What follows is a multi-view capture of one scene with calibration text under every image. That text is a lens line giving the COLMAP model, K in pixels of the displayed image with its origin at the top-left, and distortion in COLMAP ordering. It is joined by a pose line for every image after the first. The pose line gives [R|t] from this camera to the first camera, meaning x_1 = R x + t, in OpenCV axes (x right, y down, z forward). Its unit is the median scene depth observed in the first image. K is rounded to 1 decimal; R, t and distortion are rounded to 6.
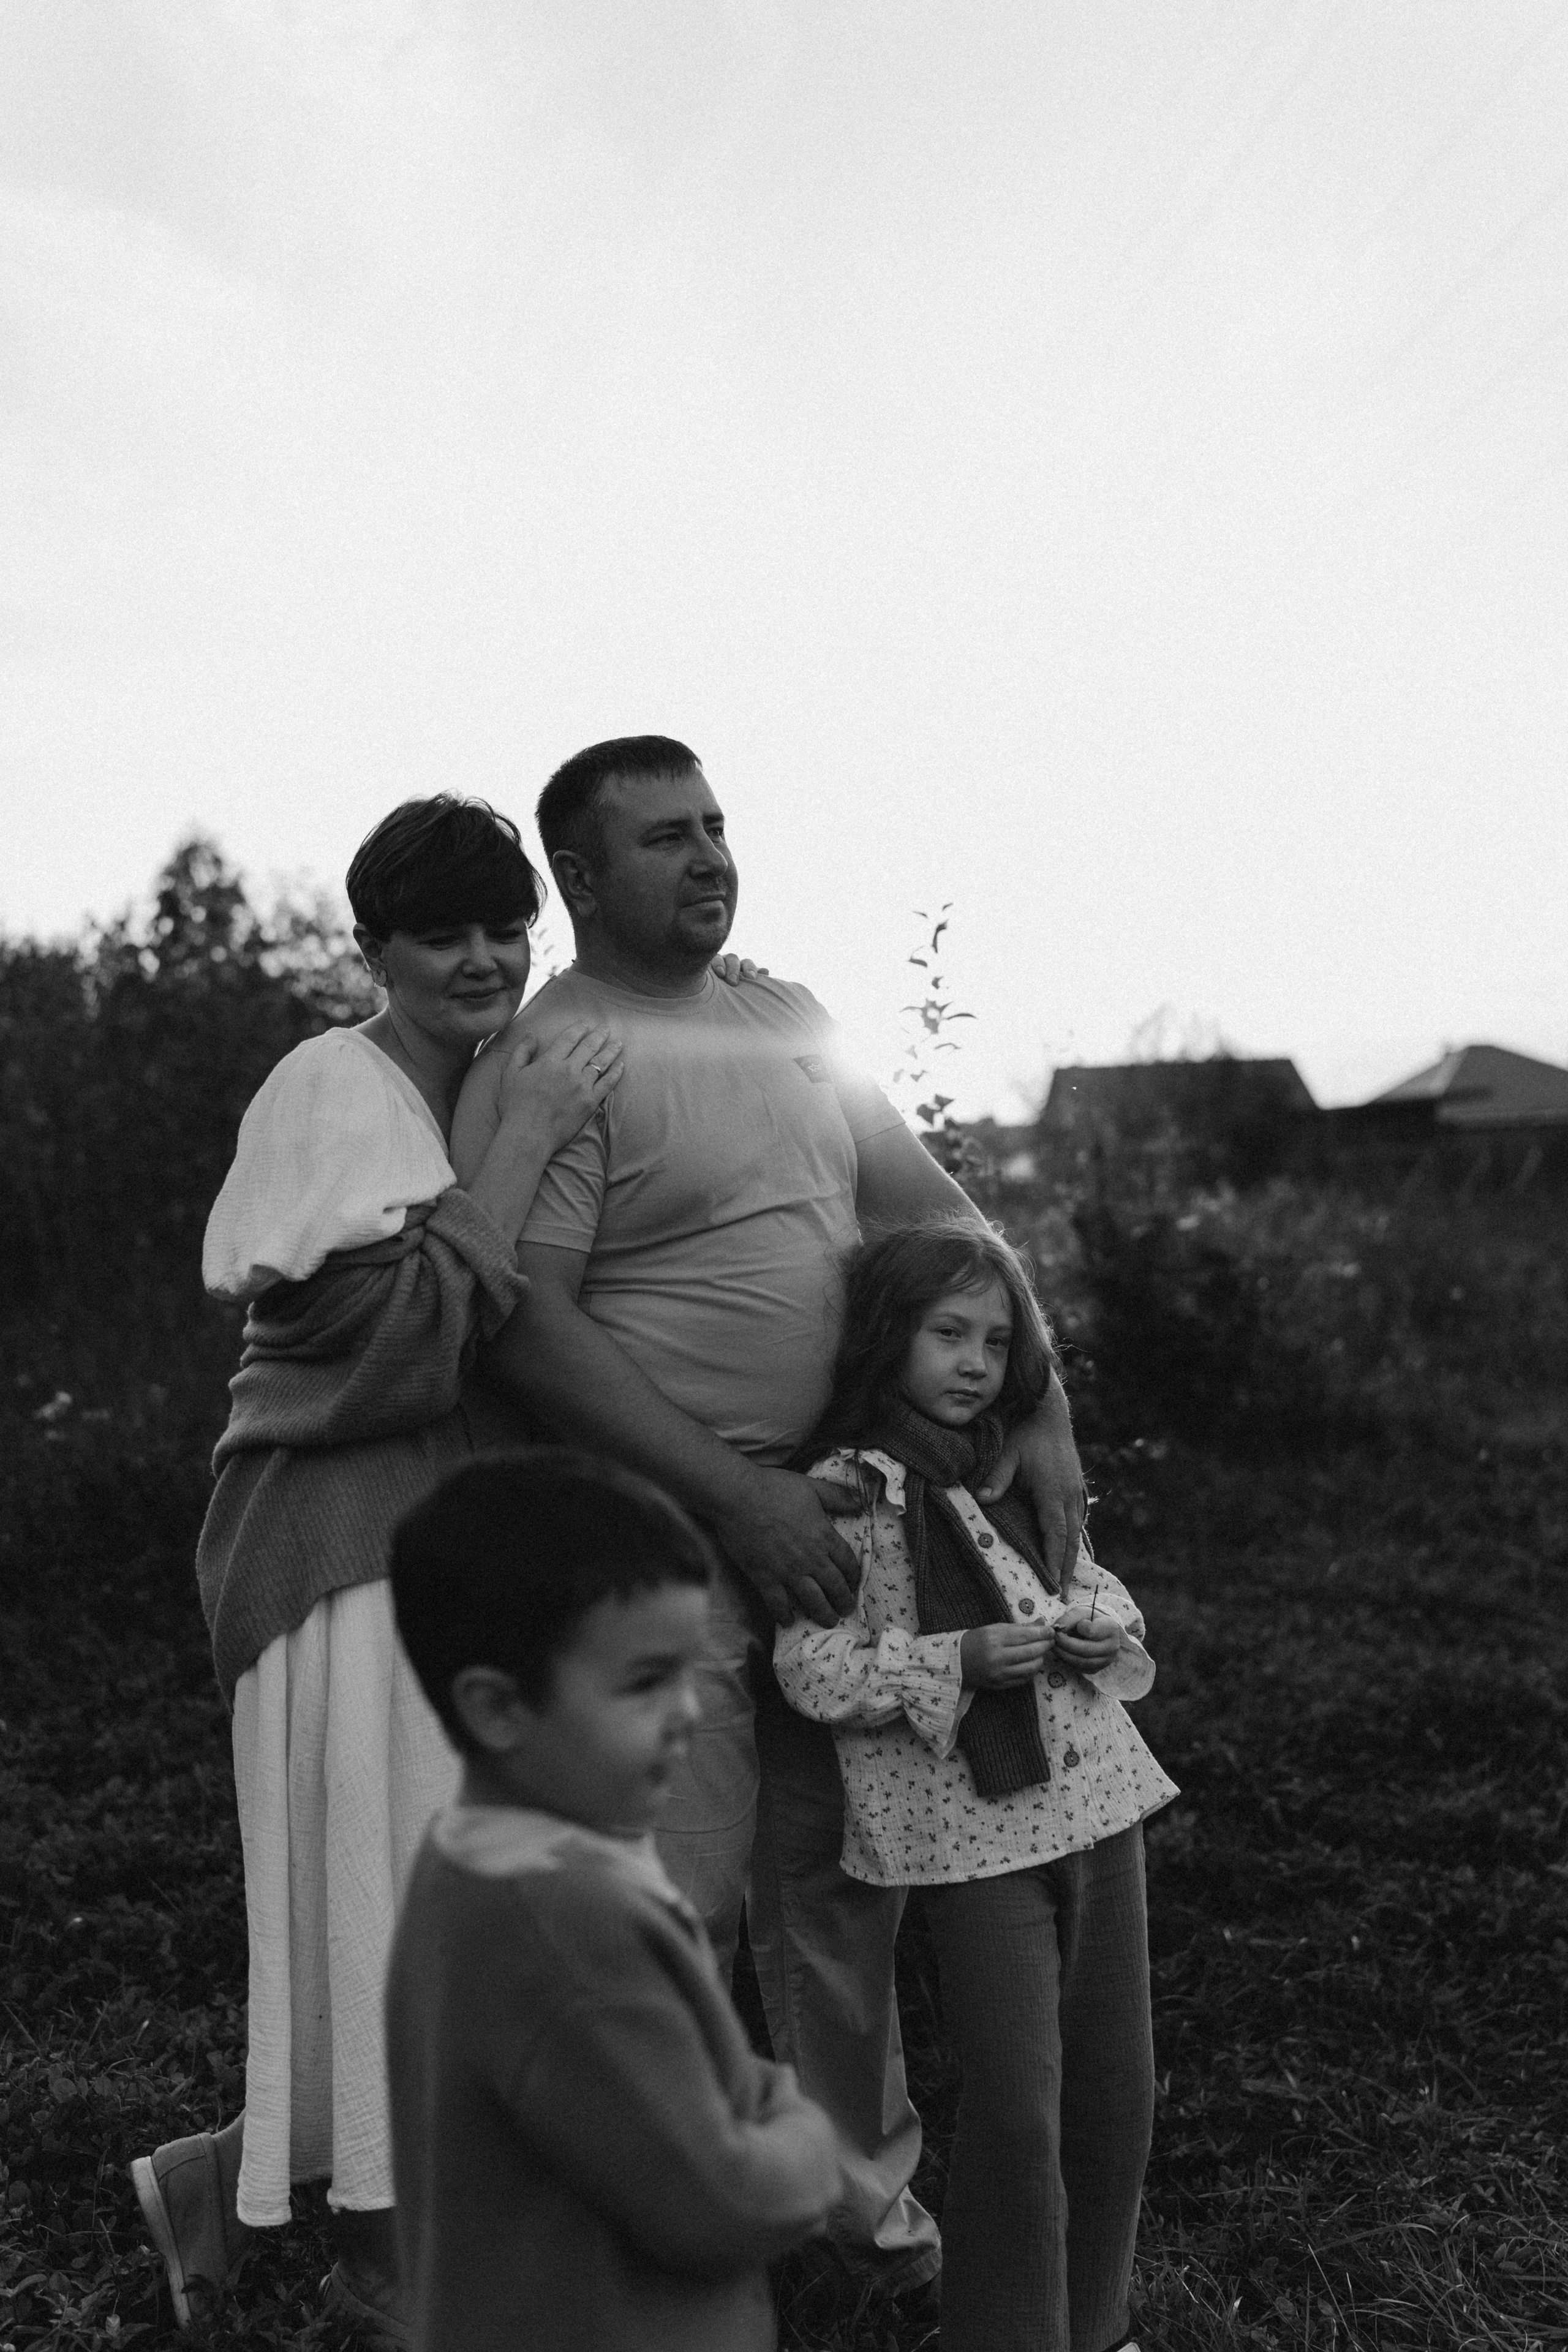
lens RADIAL K [[2402.7, 0, 793.8], [0, 2402.7, 1179.1], [0, 0, 1]] dist [-0.002705, 0.000000]
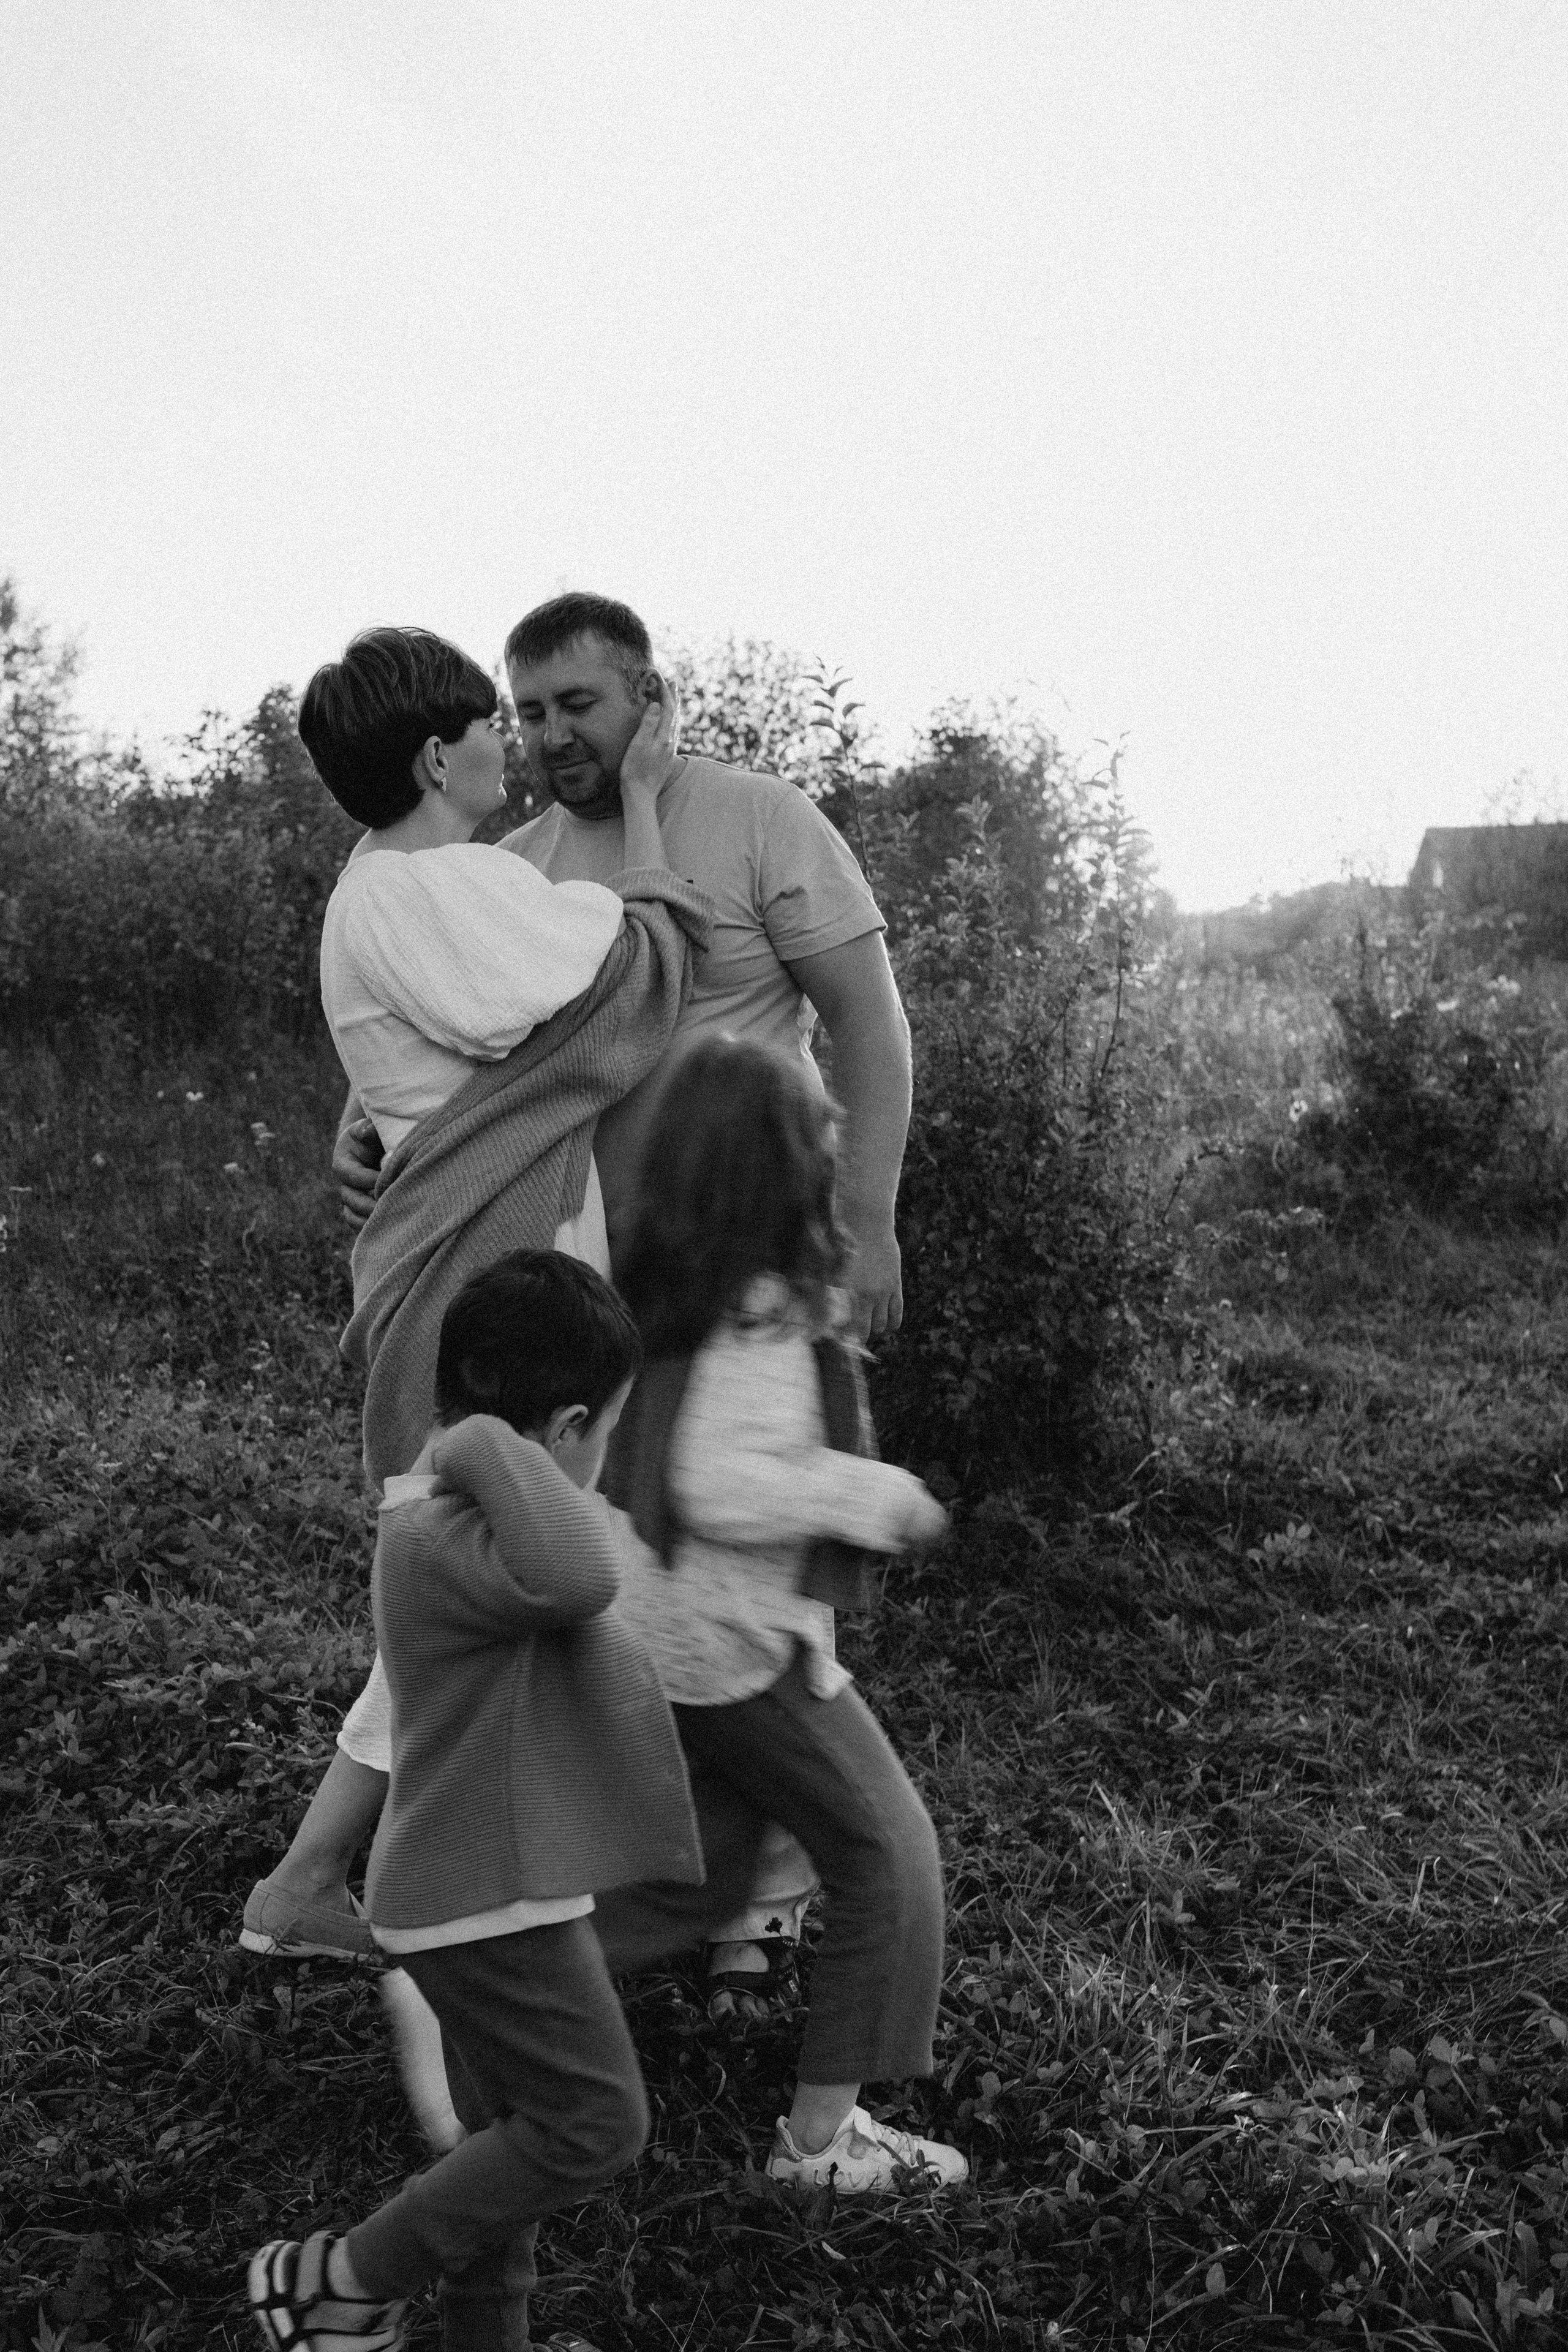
lens RADIAL K [[2402.7, 0, 778.0], [0, 2402.7, 1175.8], [0, 0, 1]] dist [-0.002705, 0.000000]
pose [[0.987941, 0.037519, -0.150216, 0.071690], [-0.022283, 0.994550, 0.101853, -0.016117], [0.153219, -0.097278, 0.983393, -0.150670]]
